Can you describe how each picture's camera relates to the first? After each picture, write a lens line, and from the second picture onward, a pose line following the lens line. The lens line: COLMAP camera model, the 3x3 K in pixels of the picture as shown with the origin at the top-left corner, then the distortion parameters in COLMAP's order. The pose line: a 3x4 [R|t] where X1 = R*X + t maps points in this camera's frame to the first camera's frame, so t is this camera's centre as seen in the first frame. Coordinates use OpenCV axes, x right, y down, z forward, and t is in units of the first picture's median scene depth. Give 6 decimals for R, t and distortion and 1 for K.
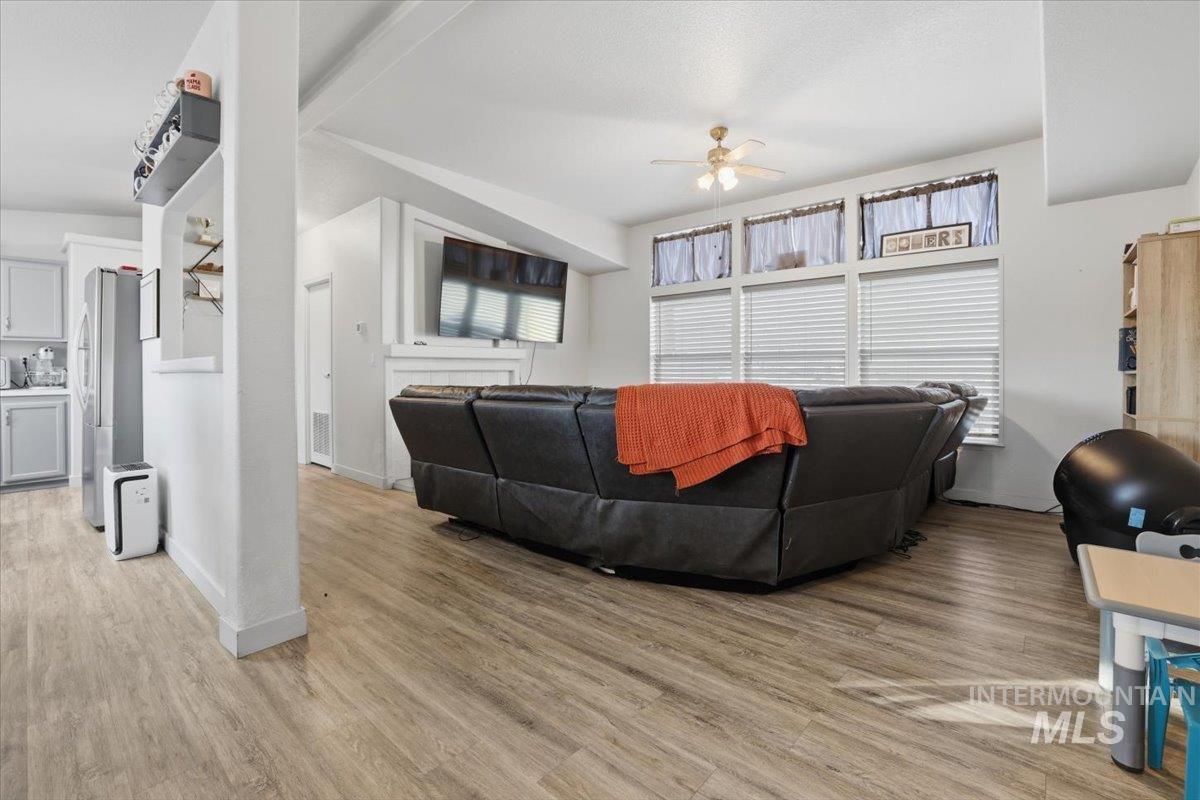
lens RADIAL K [[518.1, 0, 590.0], [0, 518.1, 367.0], [0, 0, 1]] dist [0.000275, 0.000623]
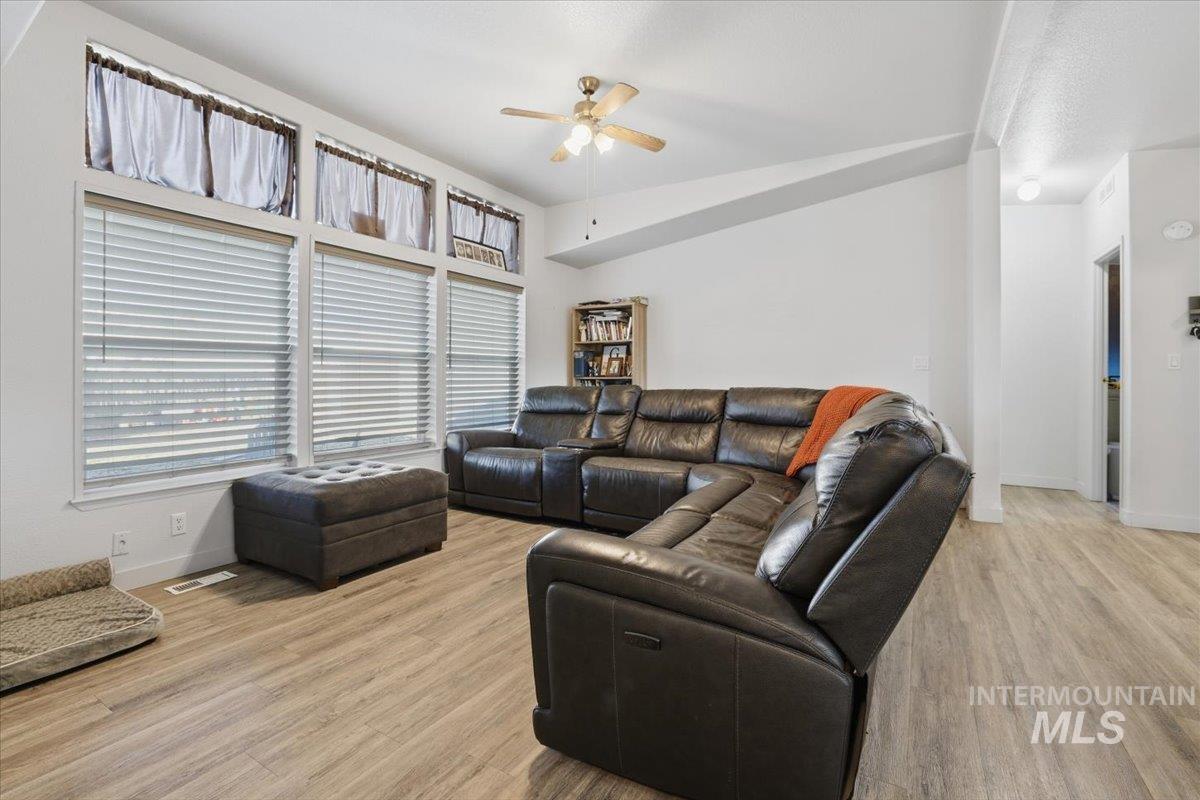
lens RADIAL K [[546.4, 0, 587.9], [0, 546.4, 384.3], [0, 0, 1]] dist [-0.047392, 0.015347]
pose [[-0.175151, -0.012543, 0.984462, -0.451494], [-0.004846, 0.999918, 0.011877, 0.007506], [-0.984530, -0.002690, -0.175197, 0.889668]]
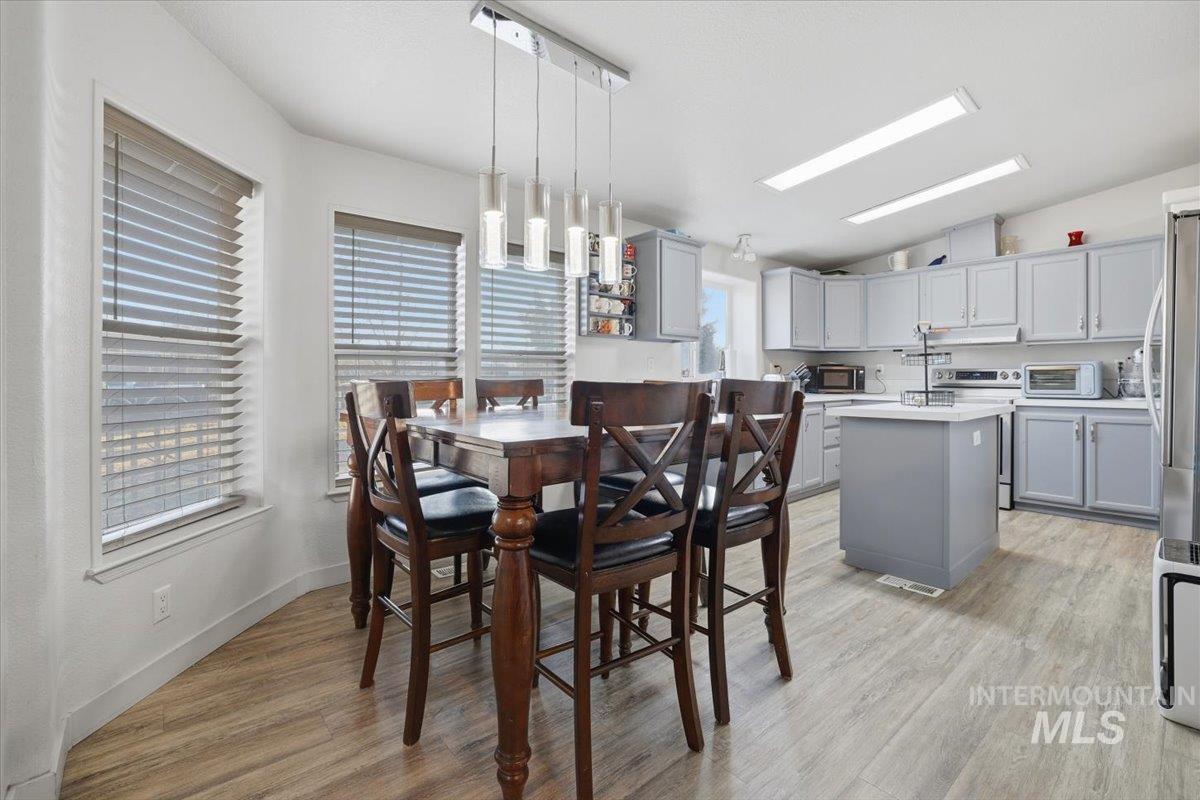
lens RADIAL K [[532.5, 0, 599.4], [0, 532.5, 383.7], [0, 0, 1]] dist [-0.039386, 0.020511]
pose [[-0.109482, 0.012744, -0.993907, -0.170007], [0.006777, 0.999904, 0.012075, 0.001217], [0.993966, -0.005414, -0.109558, 0.271085]]
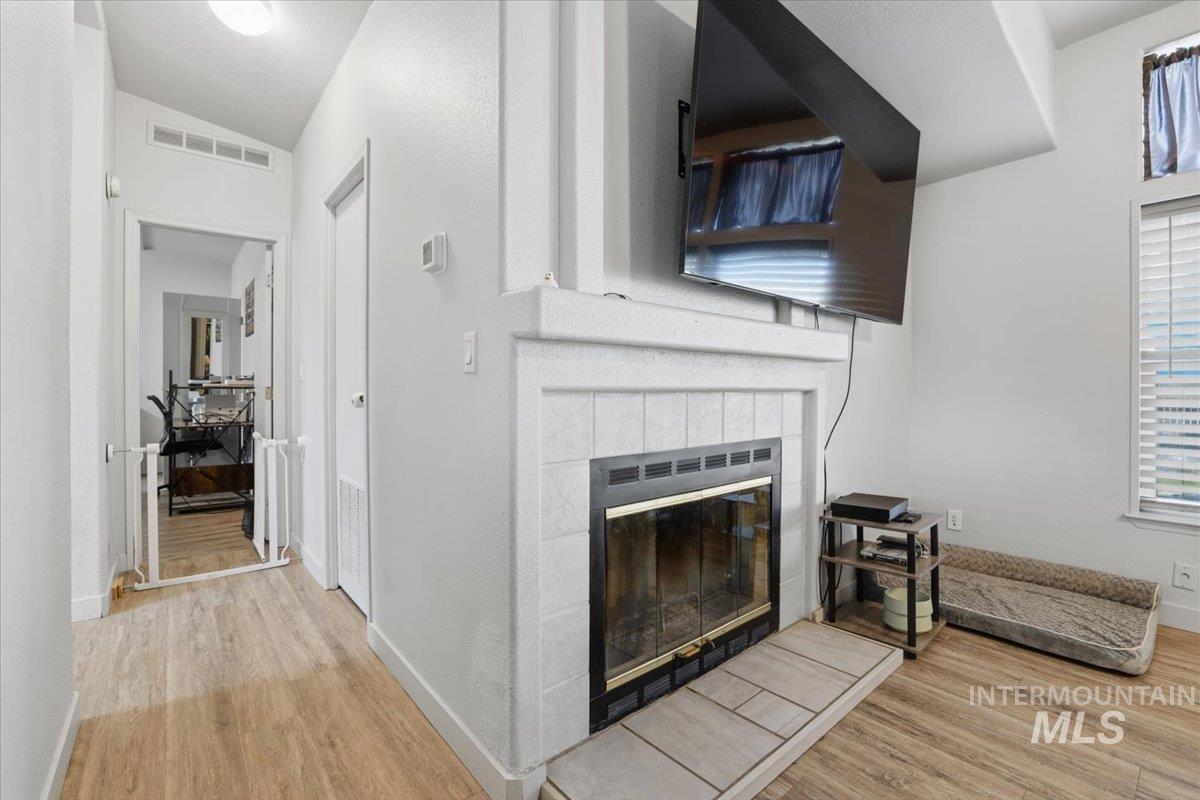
lens RADIAL K [[507.8, 0, 599.6], [0, 507.8, 392.2], [0, 0, 1]] dist [-0.002440, -0.000152]
pose [[0.992010, 0.005956, -0.126018, -0.311817], [-0.004676, 0.999934, 0.010456, 0.005785], [0.126072, -0.009783, 0.991973, 0.725885]]
